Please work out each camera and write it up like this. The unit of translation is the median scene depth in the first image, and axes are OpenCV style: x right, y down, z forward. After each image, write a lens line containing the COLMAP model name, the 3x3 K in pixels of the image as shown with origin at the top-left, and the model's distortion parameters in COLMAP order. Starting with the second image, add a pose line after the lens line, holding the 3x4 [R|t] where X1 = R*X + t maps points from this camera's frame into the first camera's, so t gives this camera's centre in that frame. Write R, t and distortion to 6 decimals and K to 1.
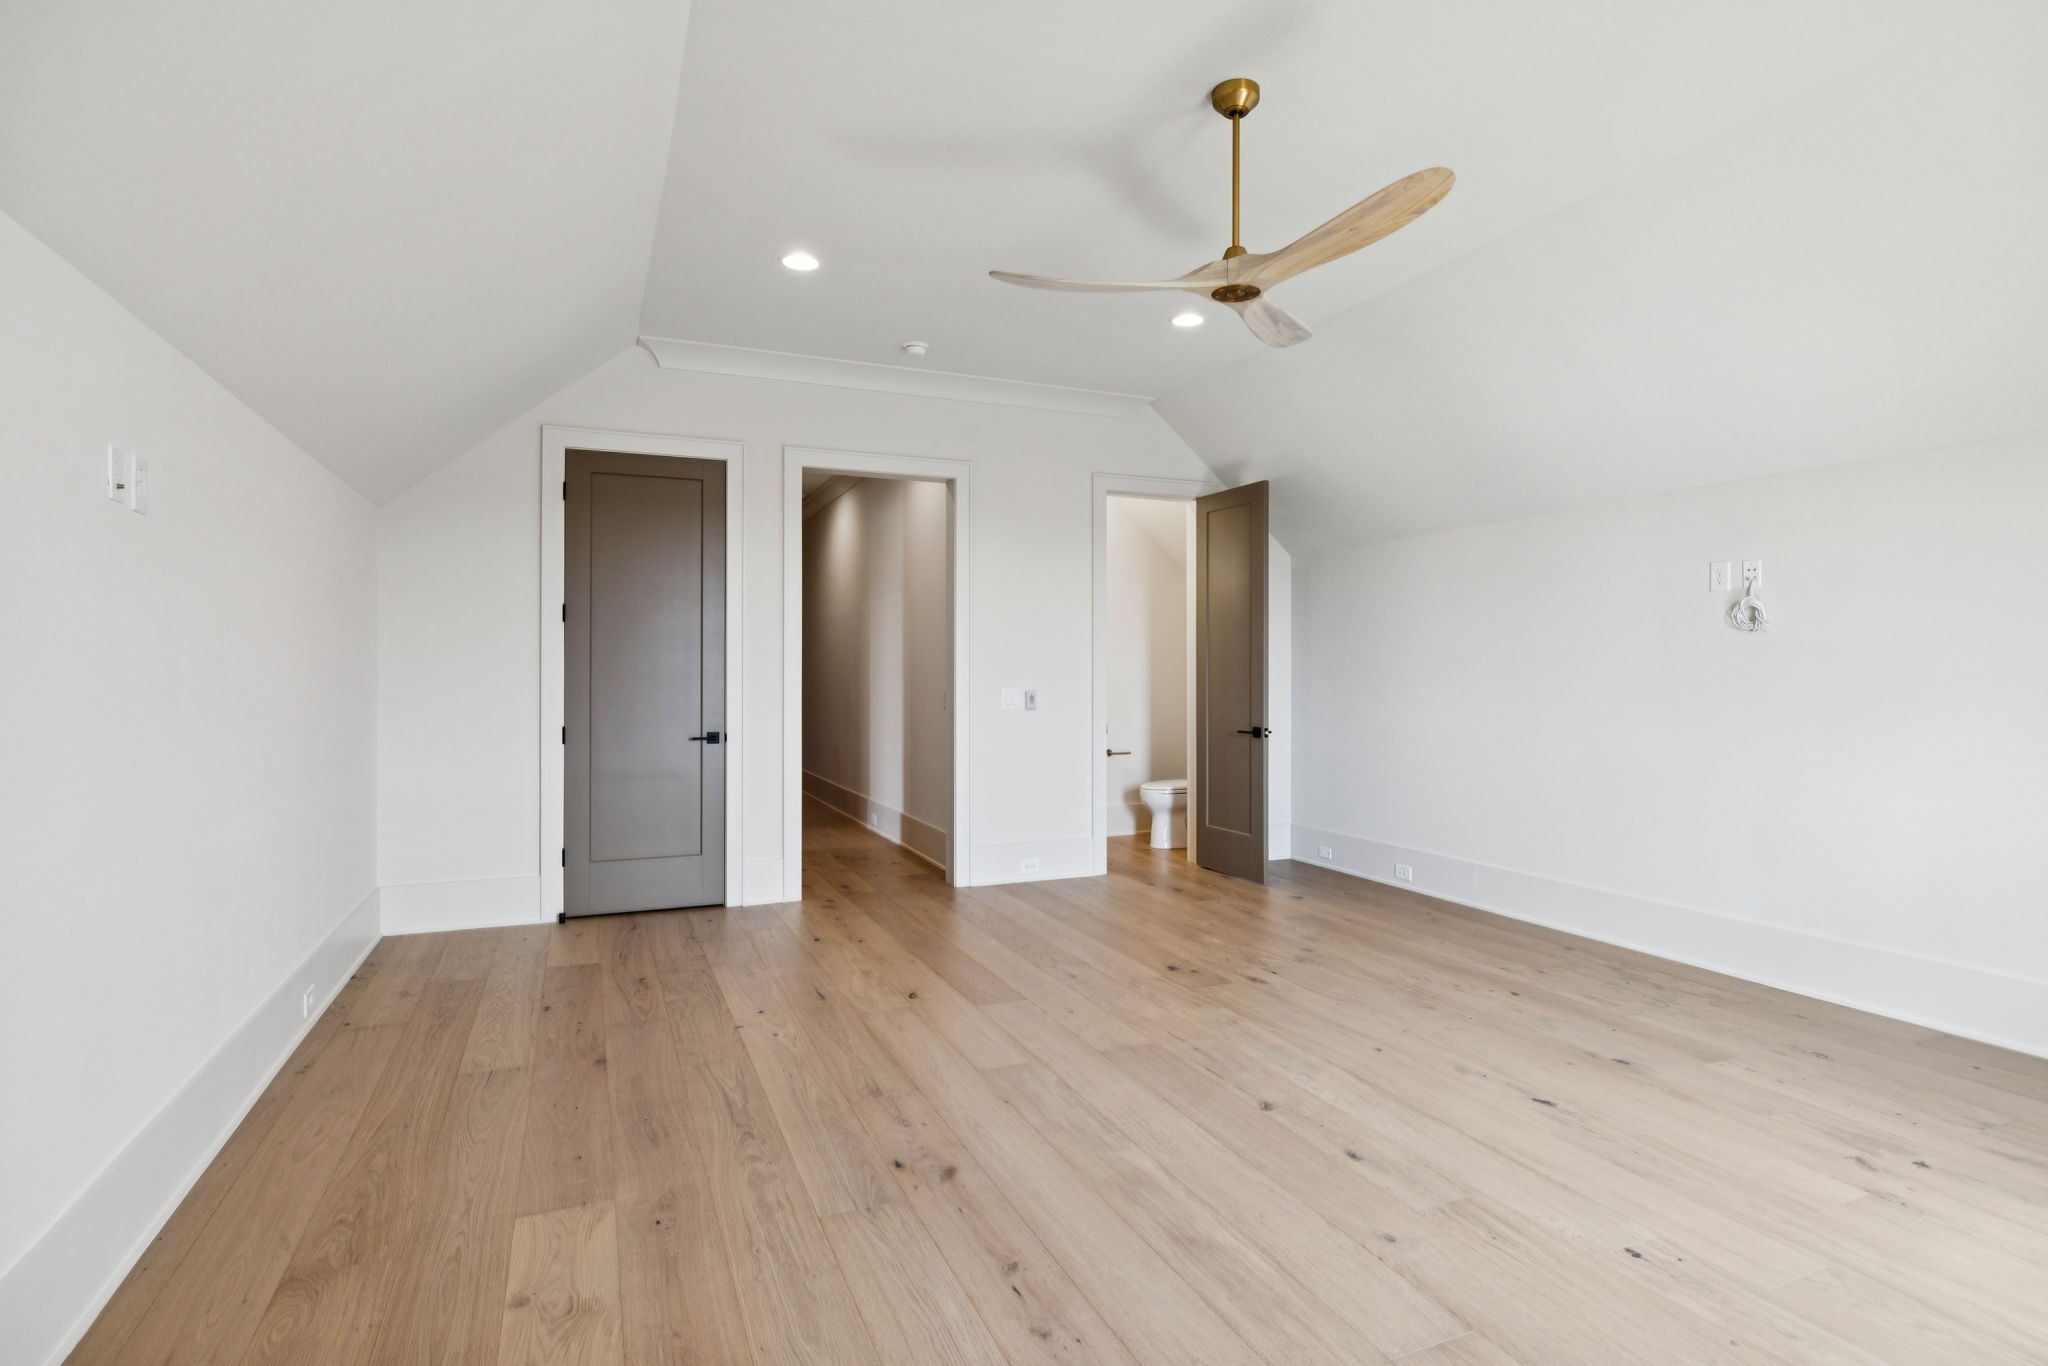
lens RADIAL K [[1033.8, 0, 1024.0], [0, 1033.8, 683.0], [0, 0, 1]] dist [-0.005087, -0.000914]
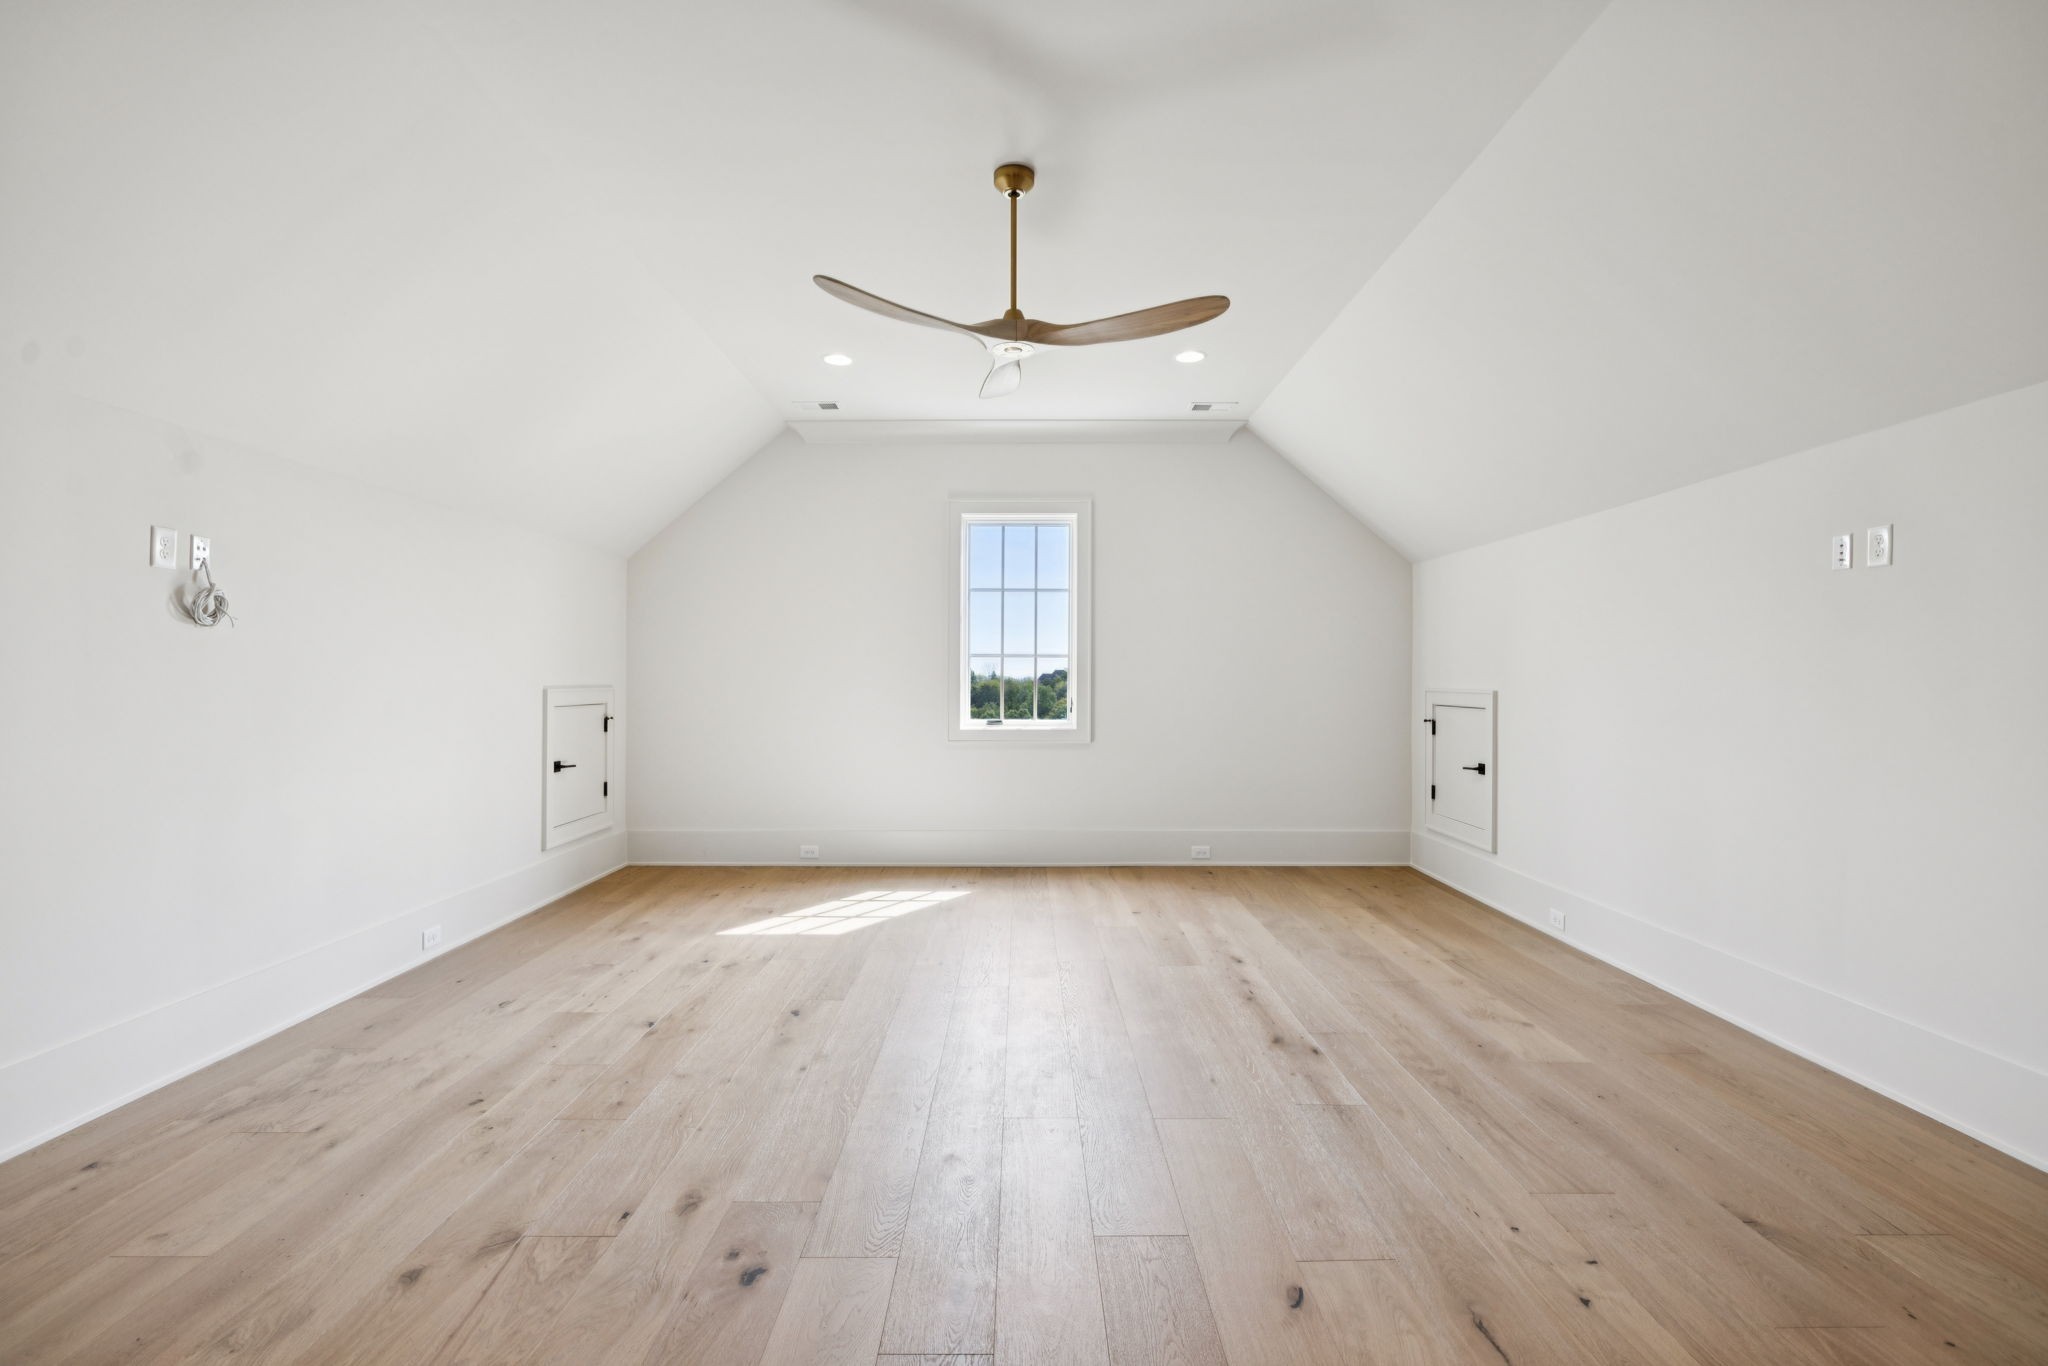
lens RADIAL K [[1033.8, 0, 1024.0], [0, 1033.8, 683.0], [0, 0, 1]] dist [-0.005087, -0.000914]
pose [[-0.927652, -0.002932, 0.373434, -0.185306], [0.000687, 0.999954, 0.009558, -0.012385], [-0.373445, 0.009123, -0.927608, 1.633168]]
